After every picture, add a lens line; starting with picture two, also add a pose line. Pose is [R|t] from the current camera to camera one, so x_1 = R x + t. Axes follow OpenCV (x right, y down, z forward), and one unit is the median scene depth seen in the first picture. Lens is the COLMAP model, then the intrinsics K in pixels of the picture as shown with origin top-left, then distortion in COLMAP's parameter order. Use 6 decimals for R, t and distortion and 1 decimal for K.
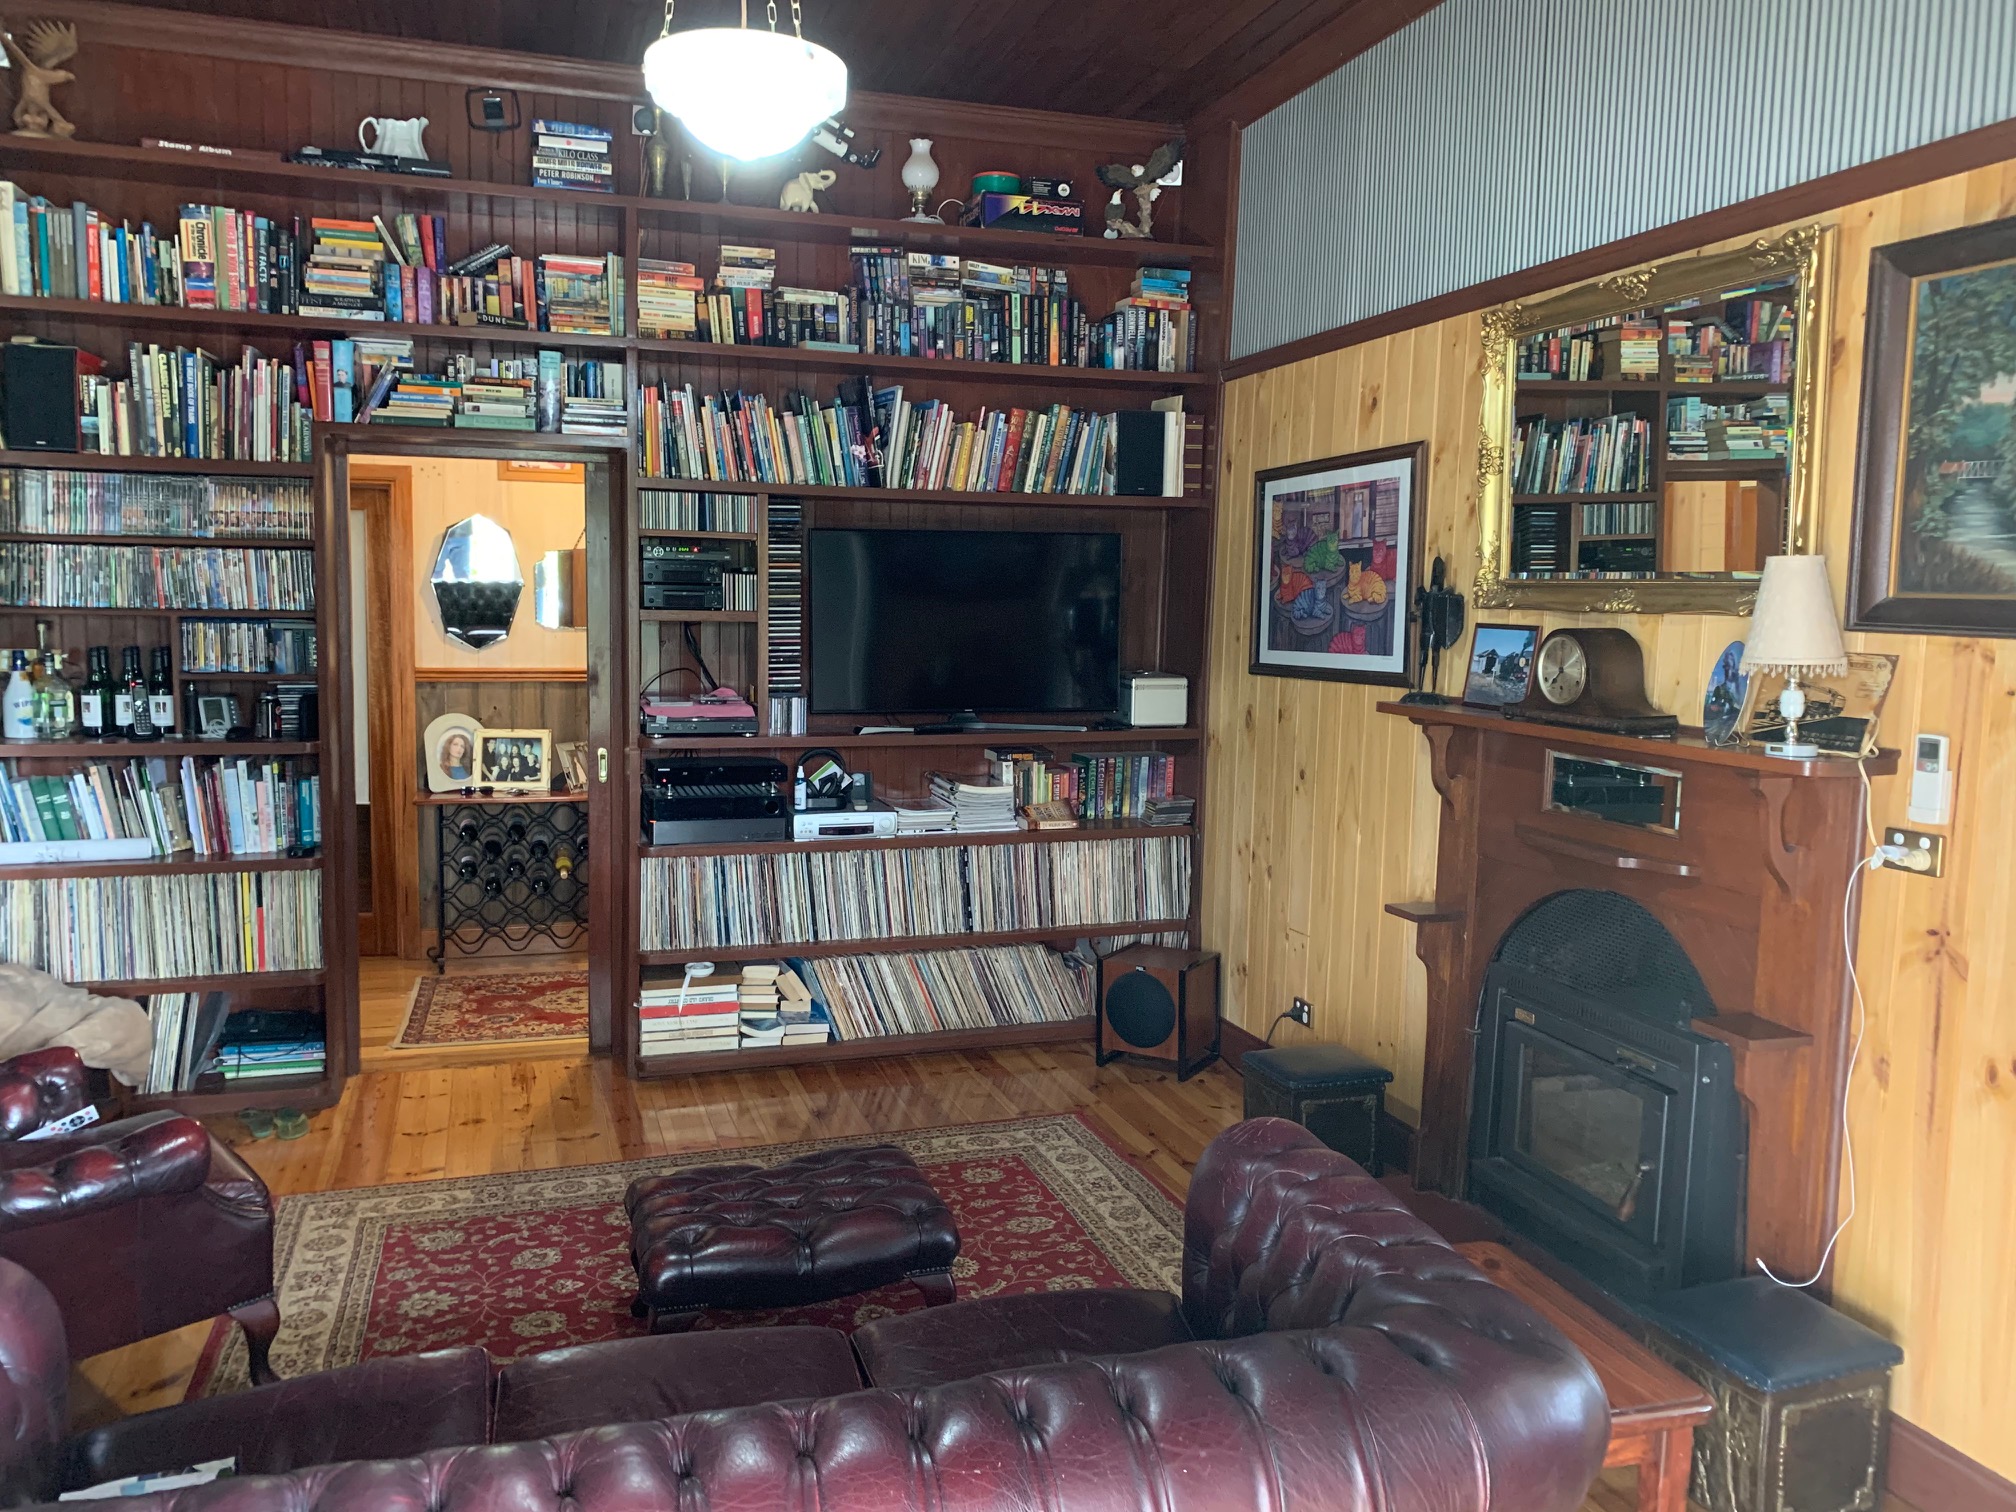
lens RADIAL K [[1537.7, 0, 1006.2], [0, 1537.7, 760.8], [0, 0, 1]] dist [0.045375, -0.020628]
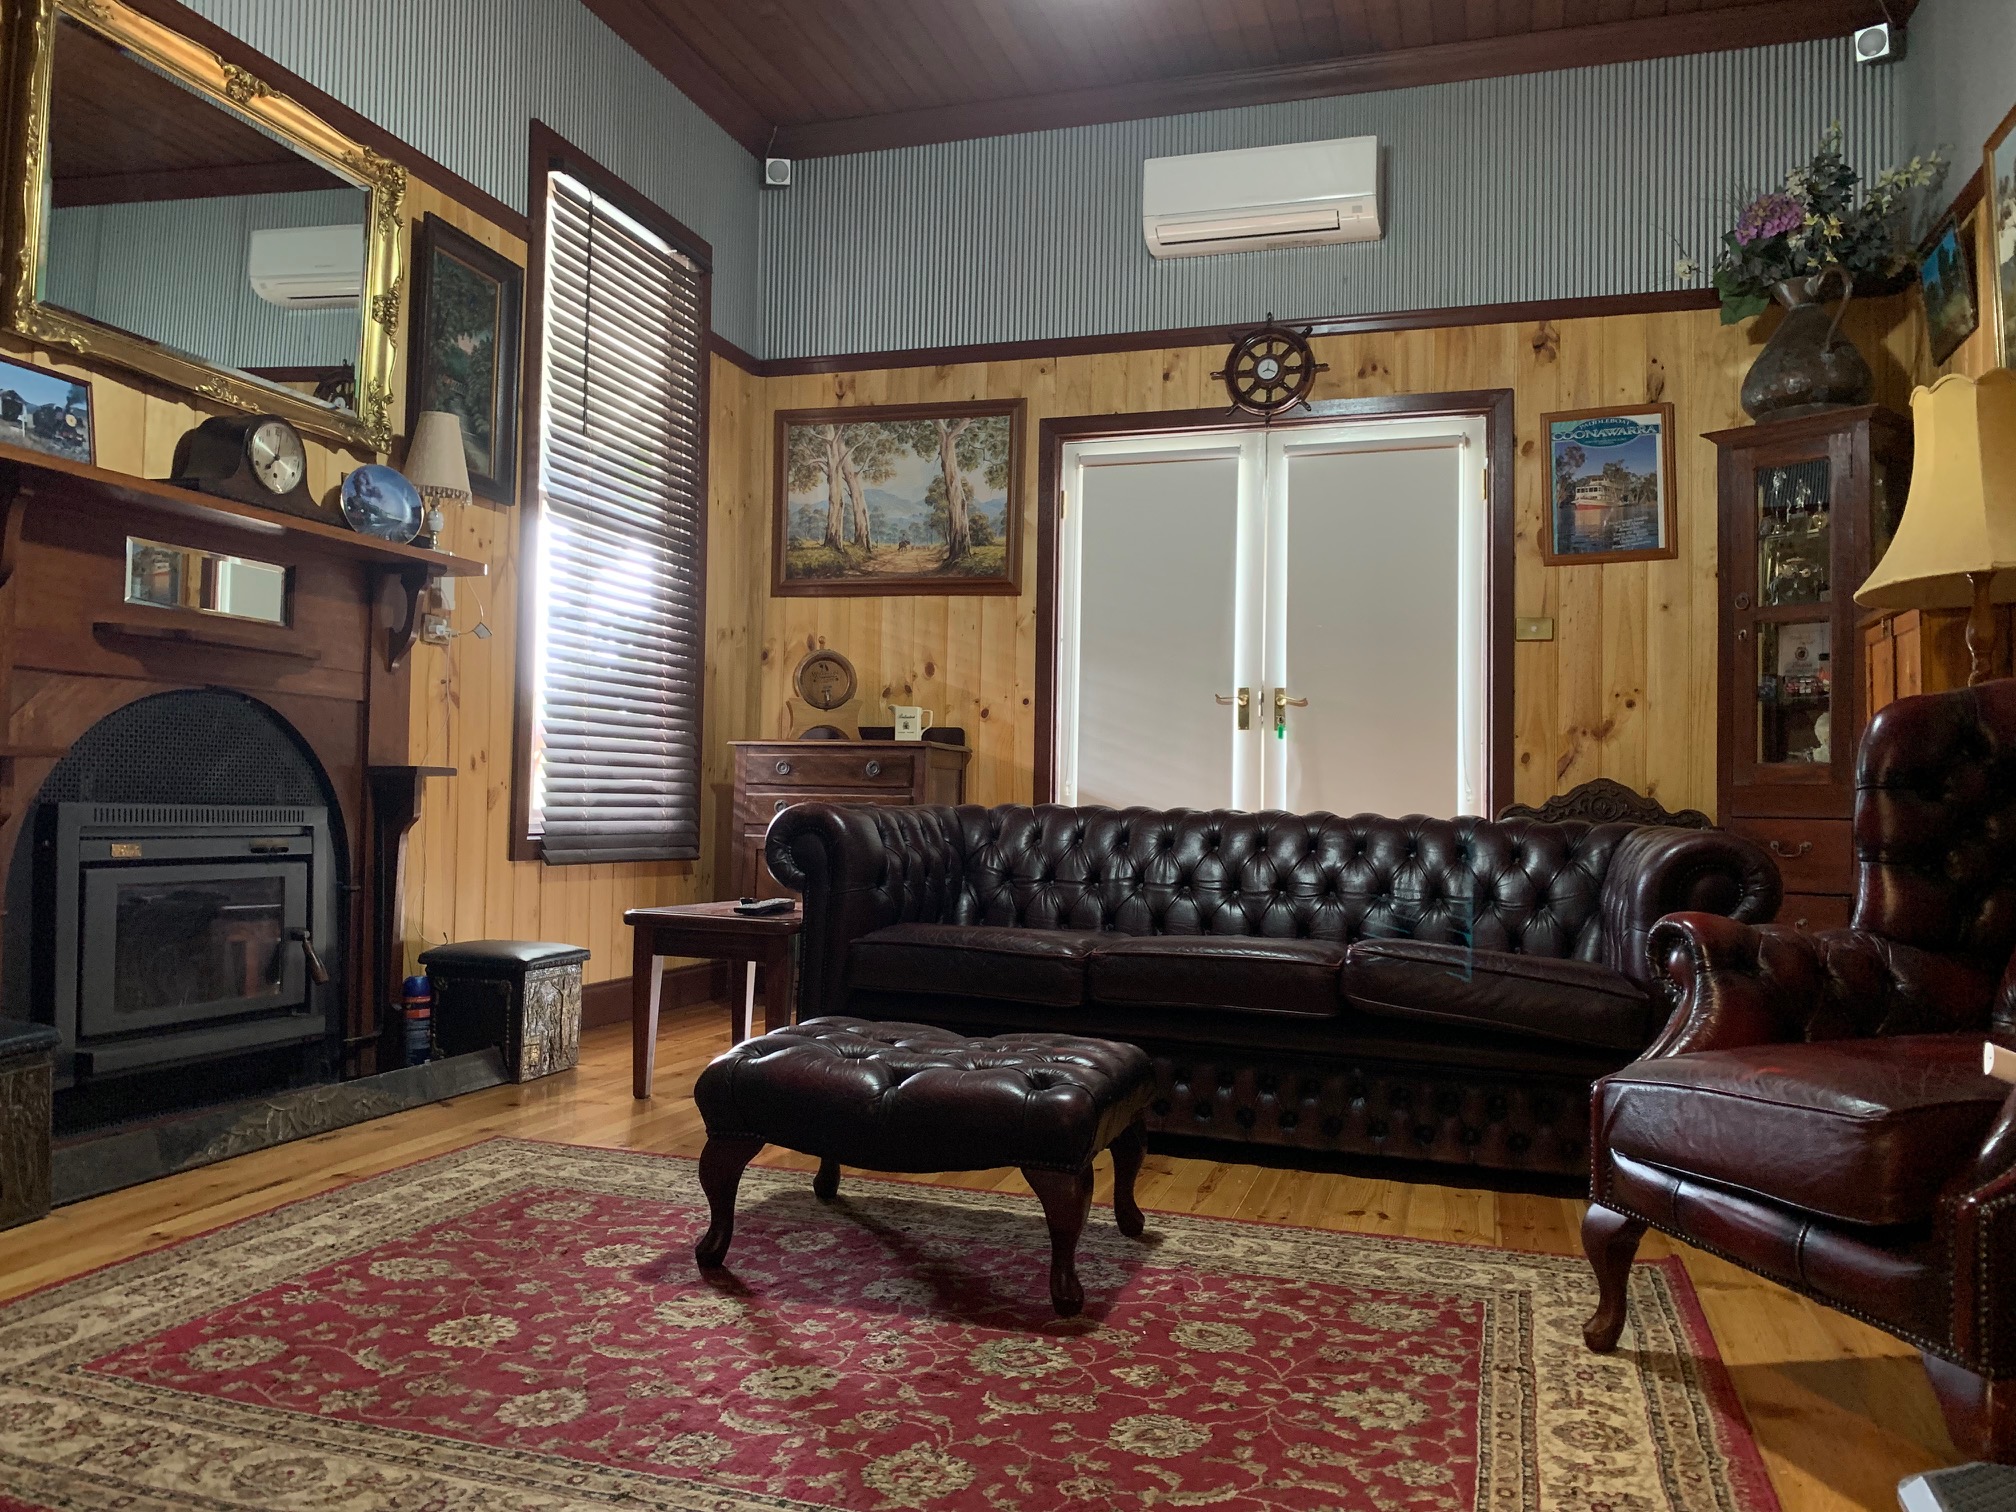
lens RADIAL K [[1537.7, 0, 1008.8], [0, 1537.7, 747.3], [0, 0, 1]] dist [0.045375, -0.020628]
pose [[-0.814124, -0.008139, 0.580634, -0.537710], [0.030706, 0.997899, 0.057043, 0.074592], [-0.579879, 0.064269, -0.812164, 1.388316]]
